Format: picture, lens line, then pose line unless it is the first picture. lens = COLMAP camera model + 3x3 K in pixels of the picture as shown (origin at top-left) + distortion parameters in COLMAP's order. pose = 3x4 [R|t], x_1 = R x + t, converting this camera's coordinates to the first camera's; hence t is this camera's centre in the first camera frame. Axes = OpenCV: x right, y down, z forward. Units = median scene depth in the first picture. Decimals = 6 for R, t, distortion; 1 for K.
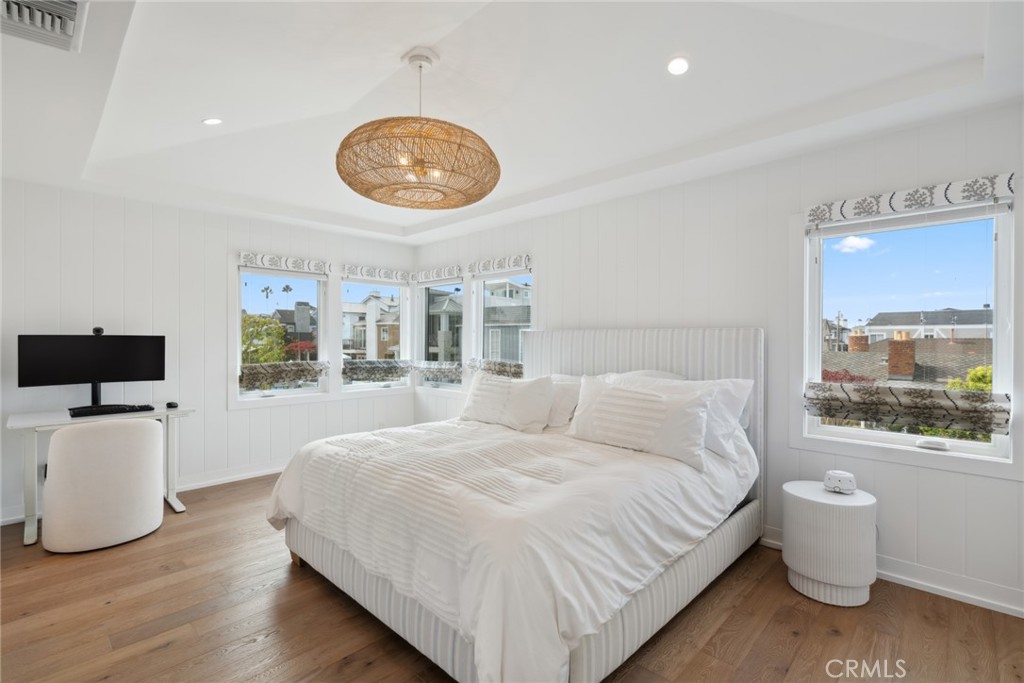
lens RADIAL K [[471.3, 0, 512.0], [0, 471.3, 341.5], [0, 0, 1]] dist [-0.000051, 0.000034]
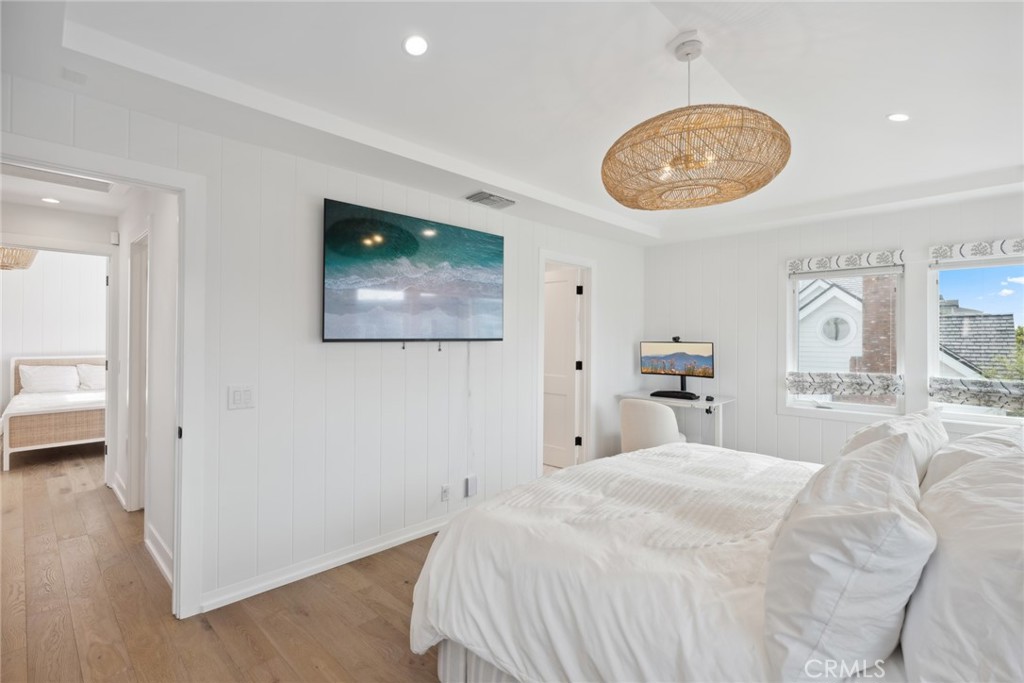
lens RADIAL K [[471.3, 0, 512.0], [0, 471.3, 341.5], [0, 0, 1]] dist [-0.000051, 0.000034]
pose [[-0.001411, 0.007288, -0.999972, 0.530609], [-0.009318, 0.999930, 0.007301, -0.020712], [0.999956, 0.009328, -0.001343, 0.496950]]
